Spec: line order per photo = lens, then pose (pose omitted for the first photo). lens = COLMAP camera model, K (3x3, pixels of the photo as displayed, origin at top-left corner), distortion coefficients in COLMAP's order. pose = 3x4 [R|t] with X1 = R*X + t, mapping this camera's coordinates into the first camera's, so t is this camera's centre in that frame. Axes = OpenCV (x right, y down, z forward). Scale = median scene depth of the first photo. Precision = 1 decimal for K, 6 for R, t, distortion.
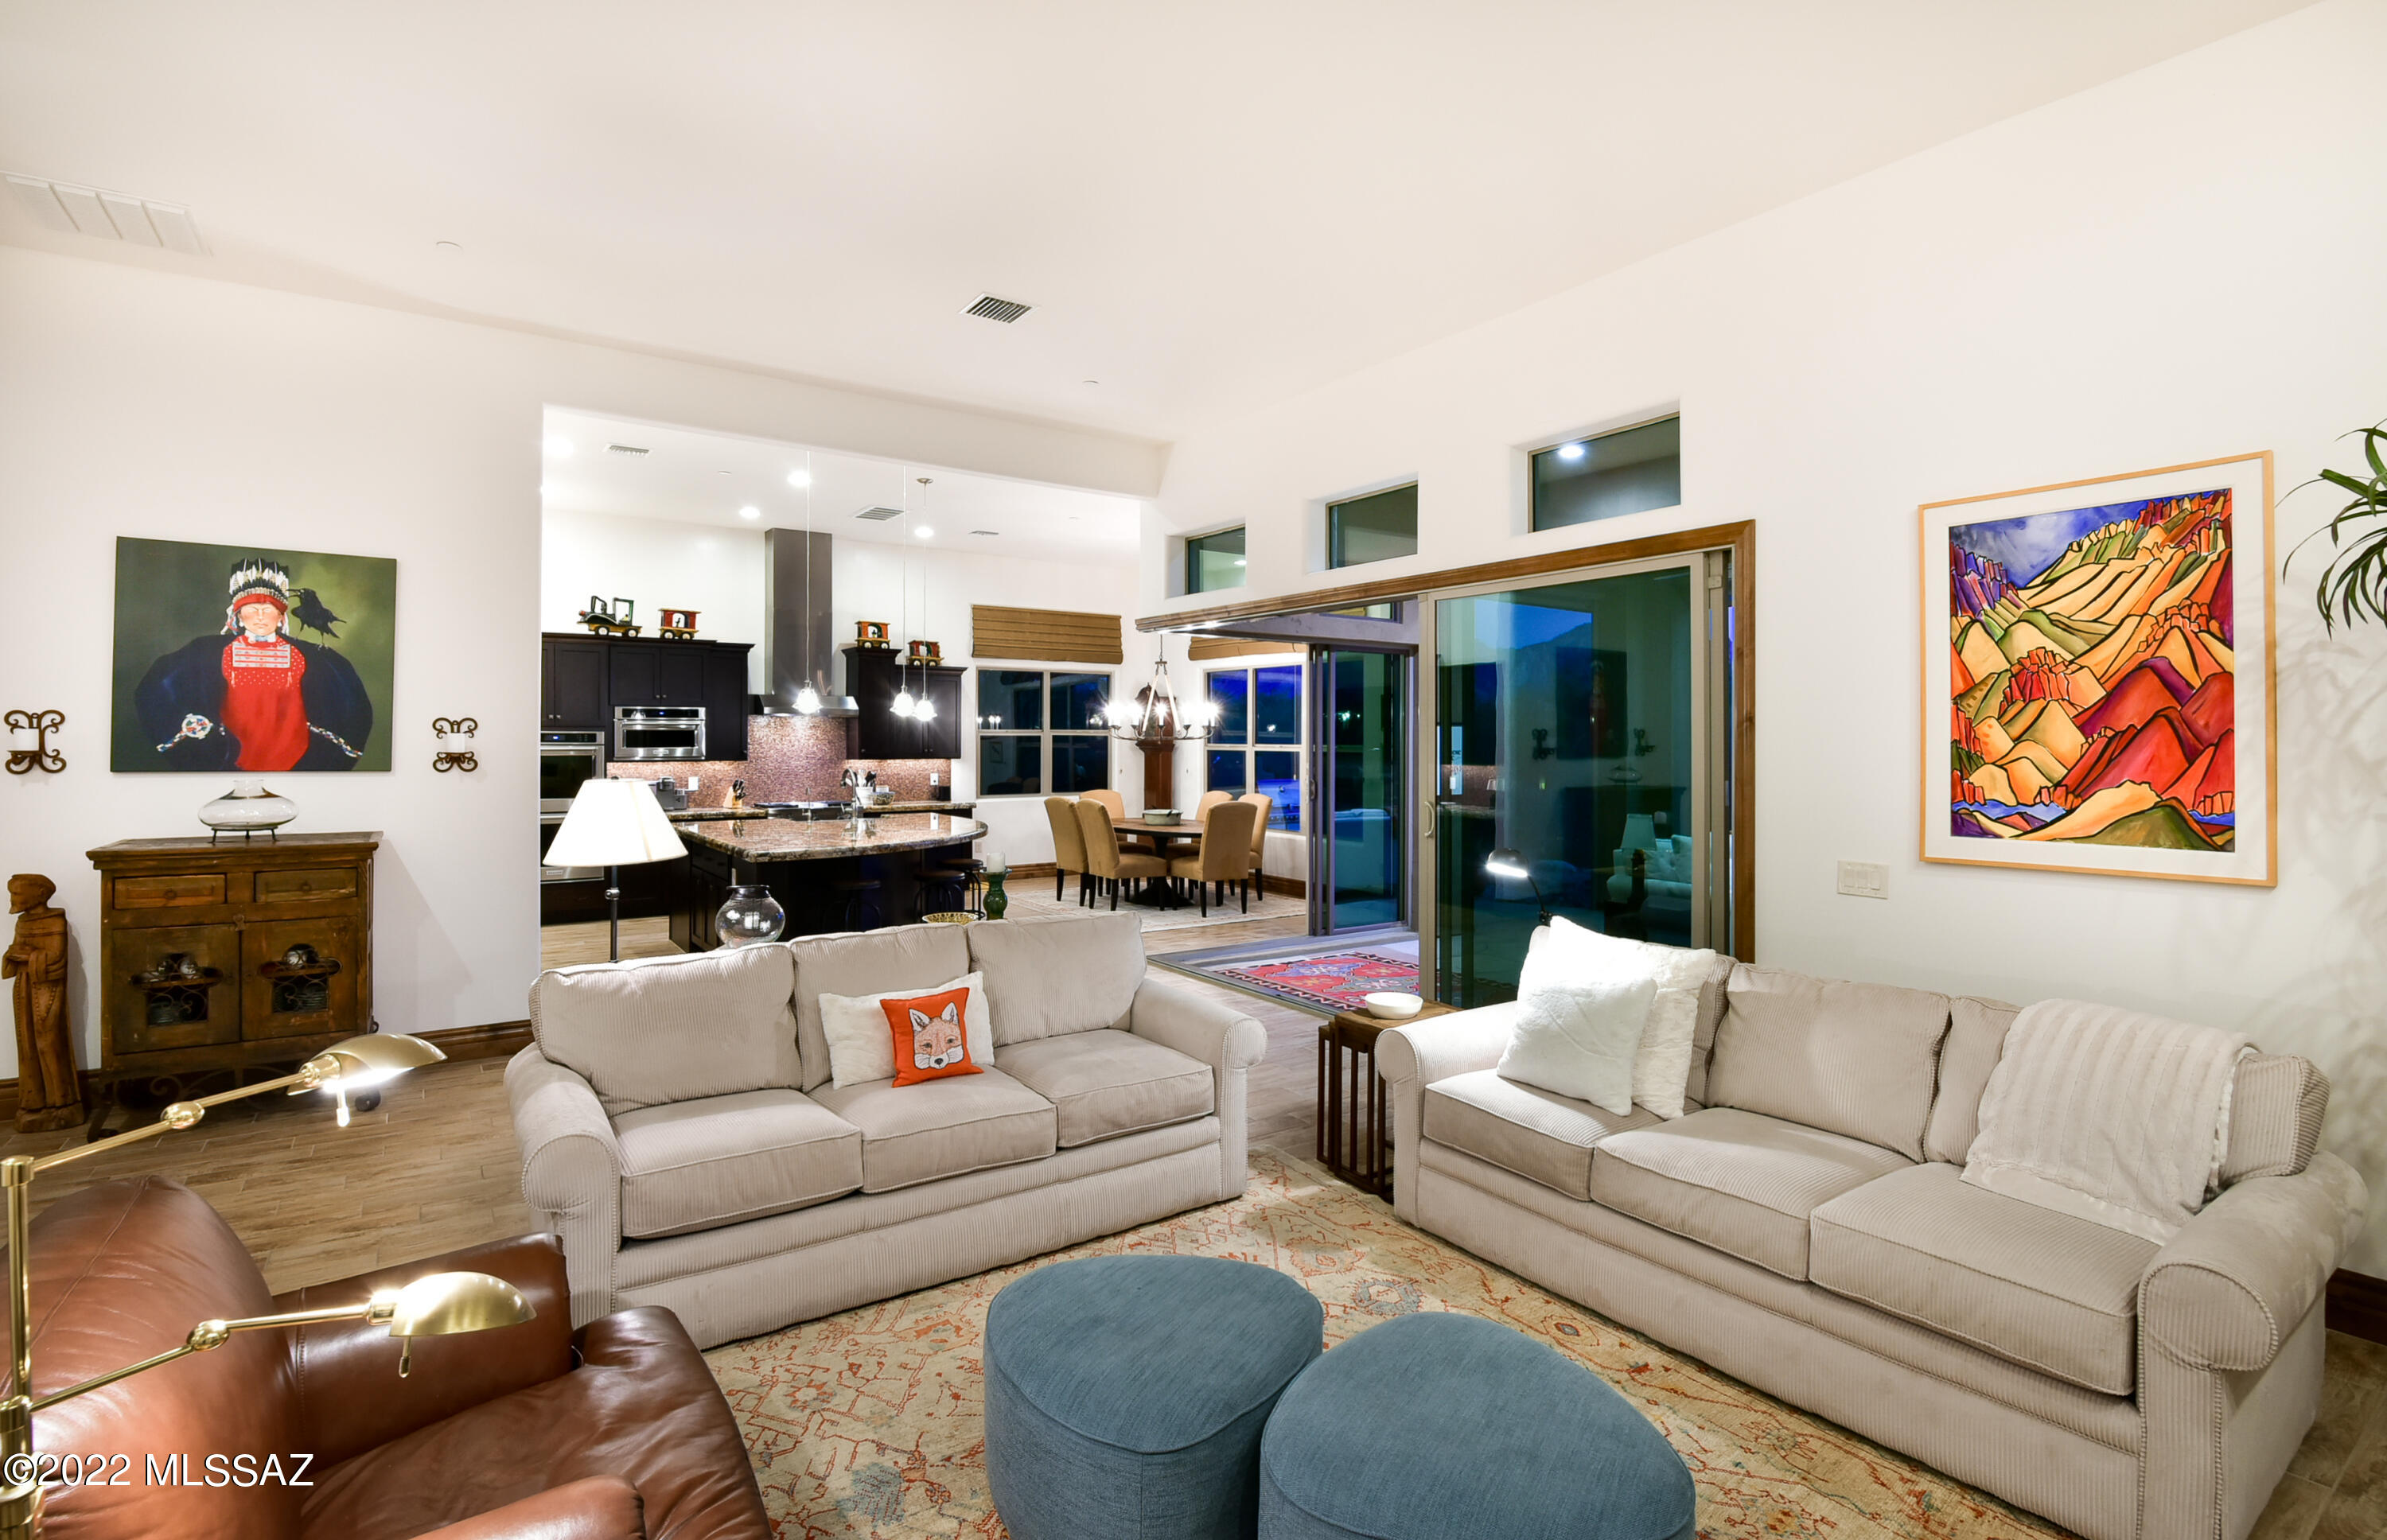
lens RADIAL K [[1110.7, 0, 1193.1], [0, 1110.7, 749.4], [0, 0, 1]] dist [-0.012950, -0.004755]
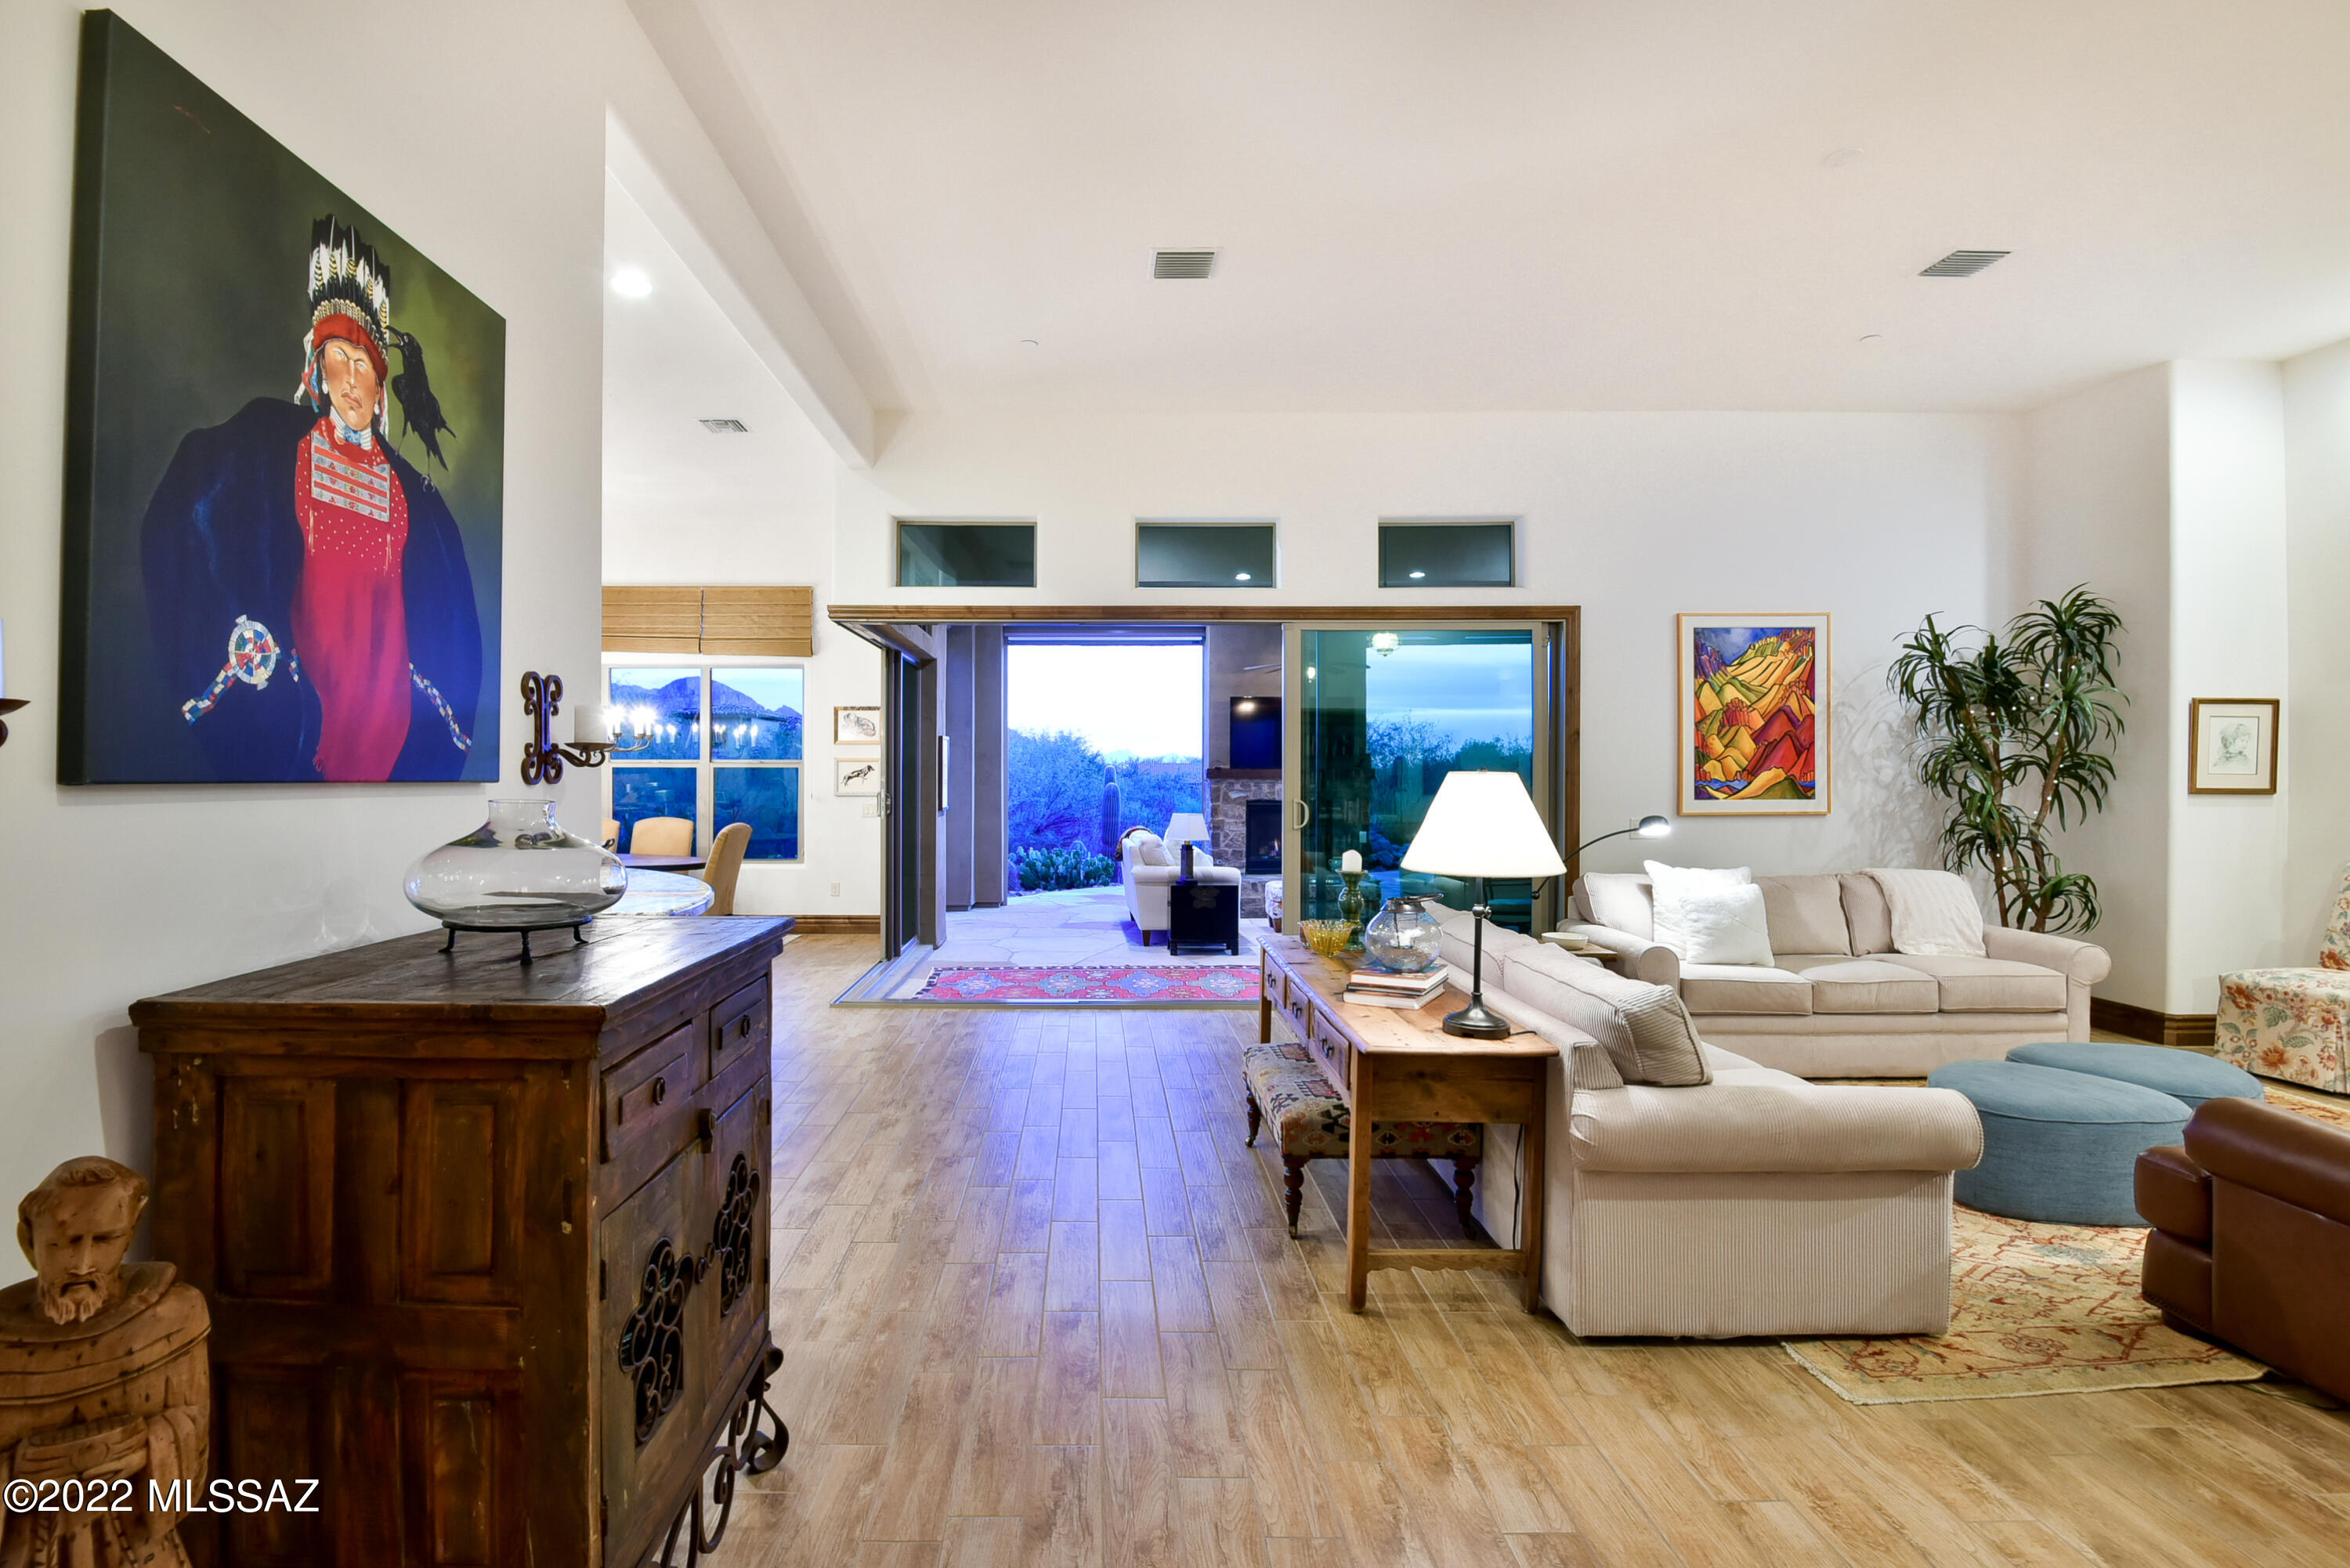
lens RADIAL K [[1098.7, 0, 1079.8], [0, 1098.7, 790.1], [0, 0, 1]] dist [-0.011848, -0.006403]
pose [[0.588516, -0.018063, 0.808284, -1.352033], [0.008726, 0.999834, 0.015990, 0.025213], [-0.808439, -0.002357, 0.588576, 0.763456]]
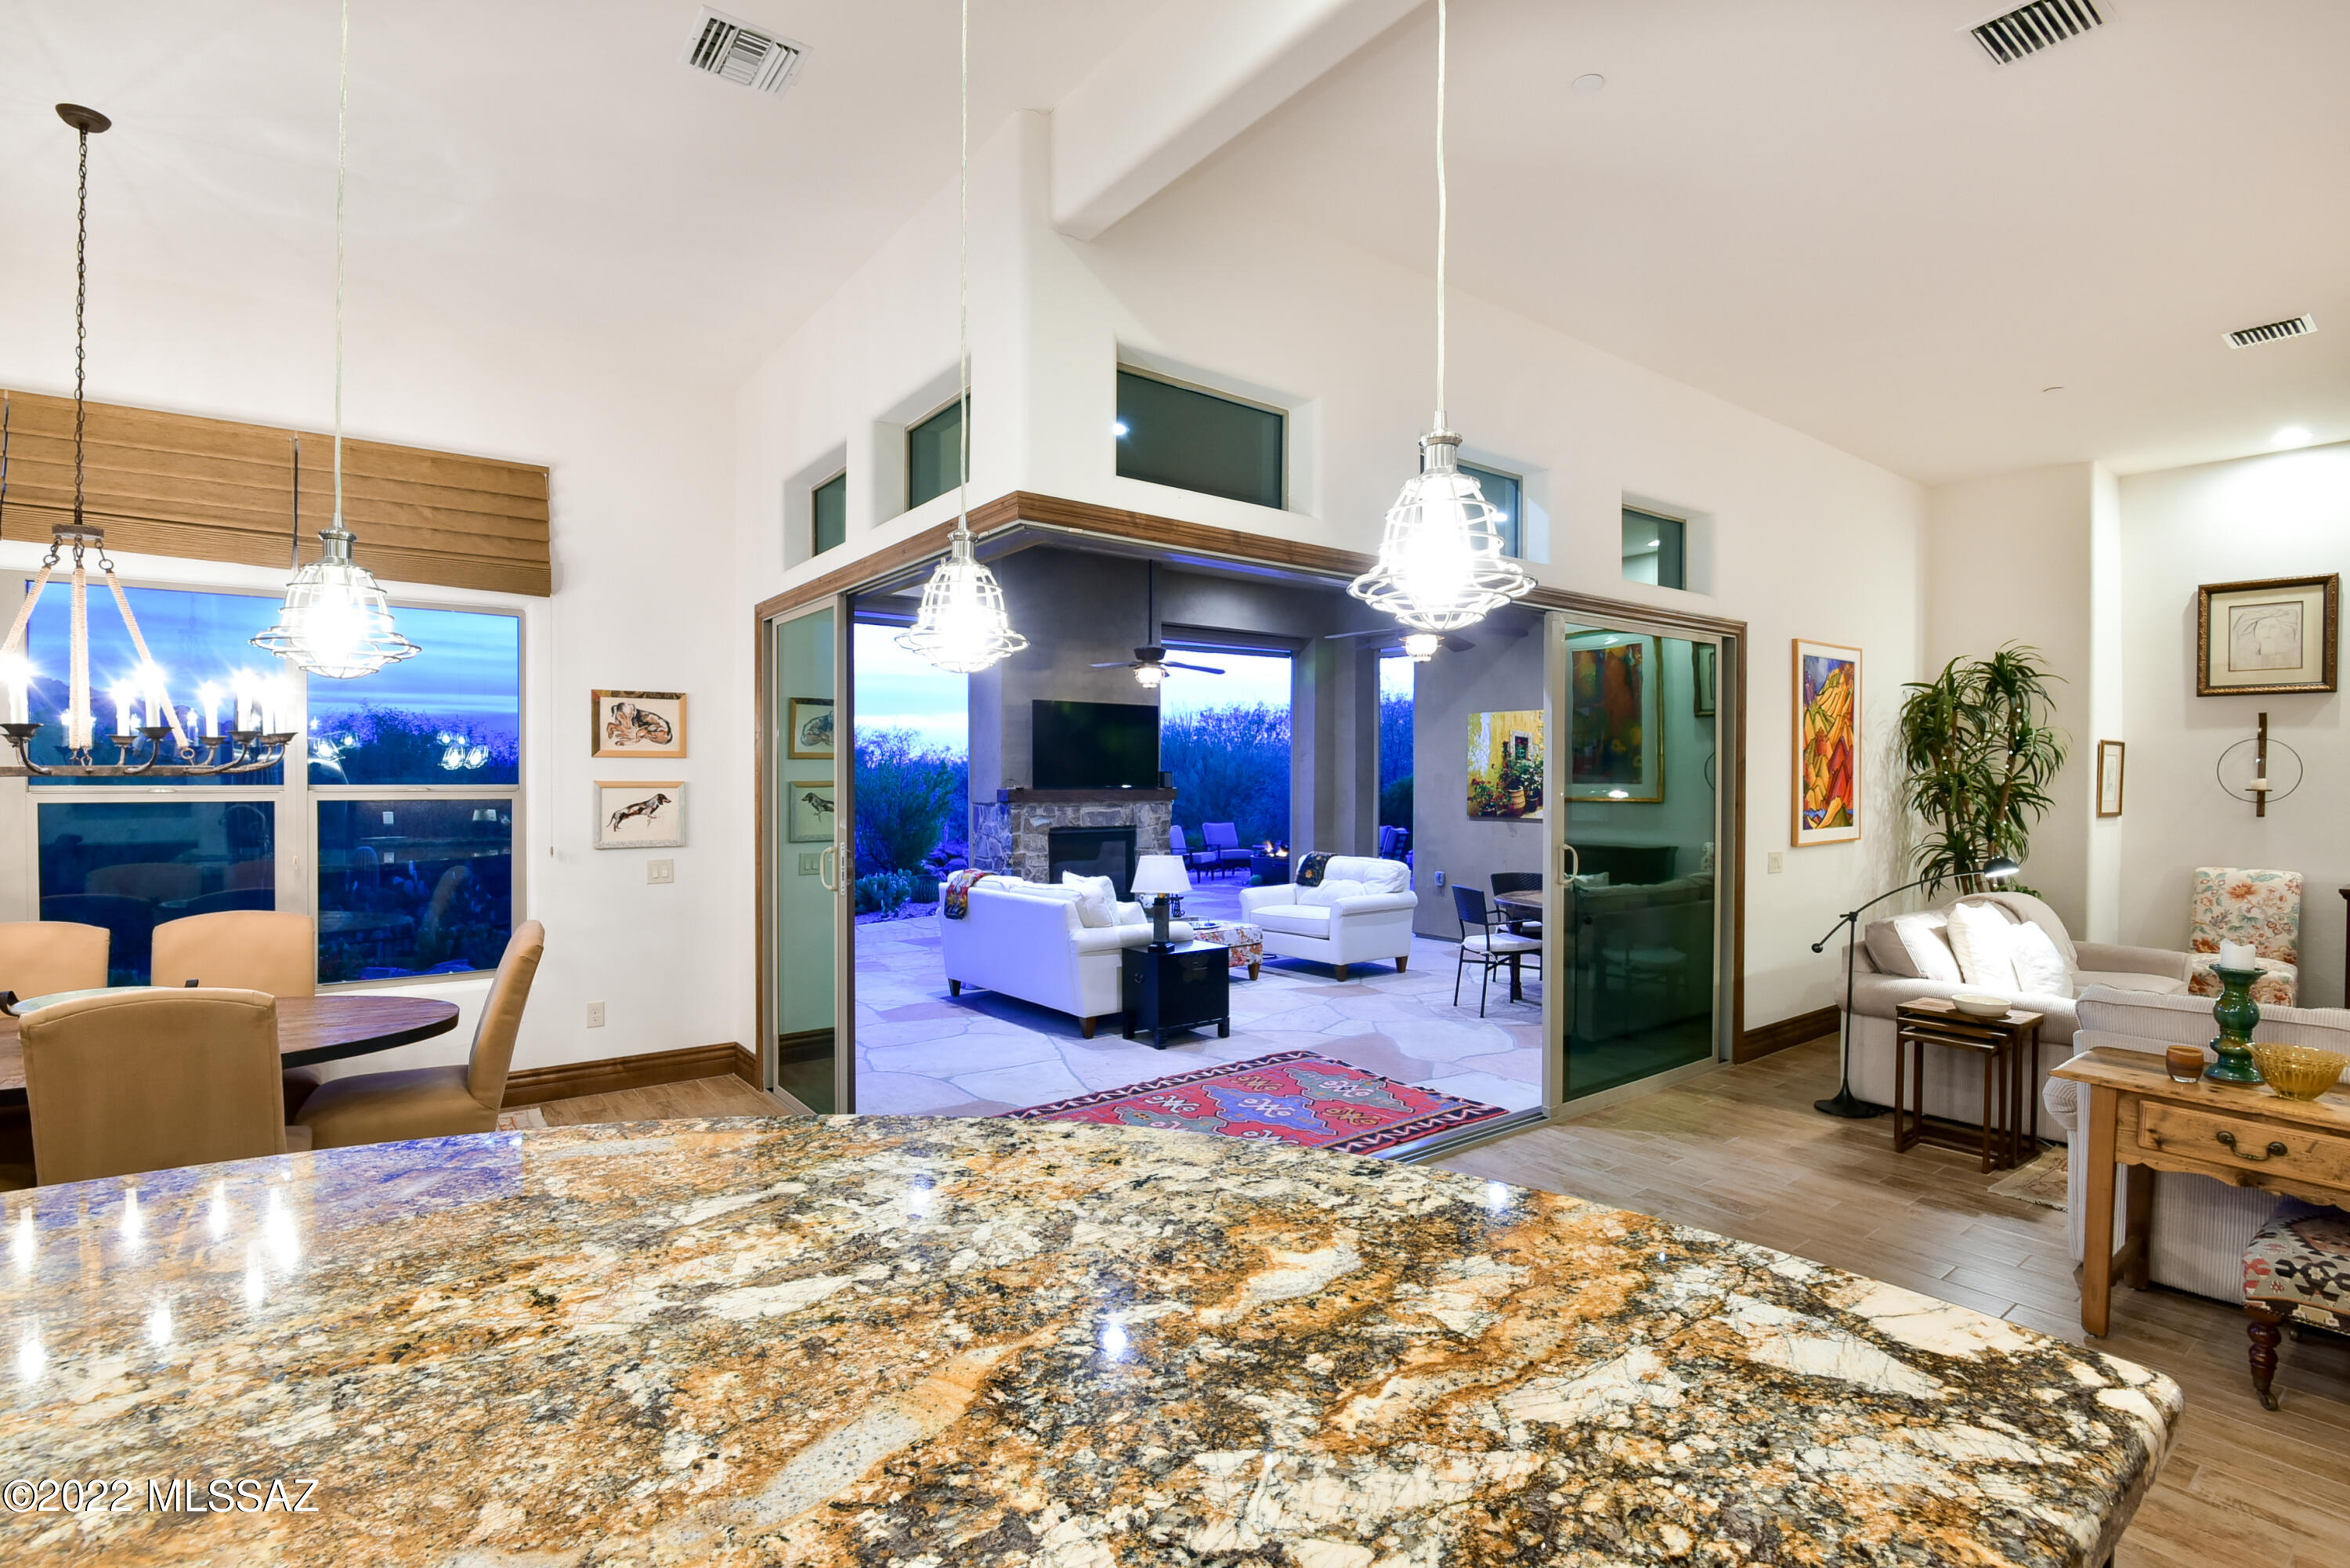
lens RADIAL K [[1098.7, 0, 1165.8], [0, 1098.7, 781.7], [0, 0, 1]] dist [-0.011848, -0.006403]
pose [[-0.017603, -0.009263, 0.999802, -1.047749], [0.006430, 0.999935, 0.009378, -0.022210], [-0.999824, 0.006594, -0.017542, 2.055856]]
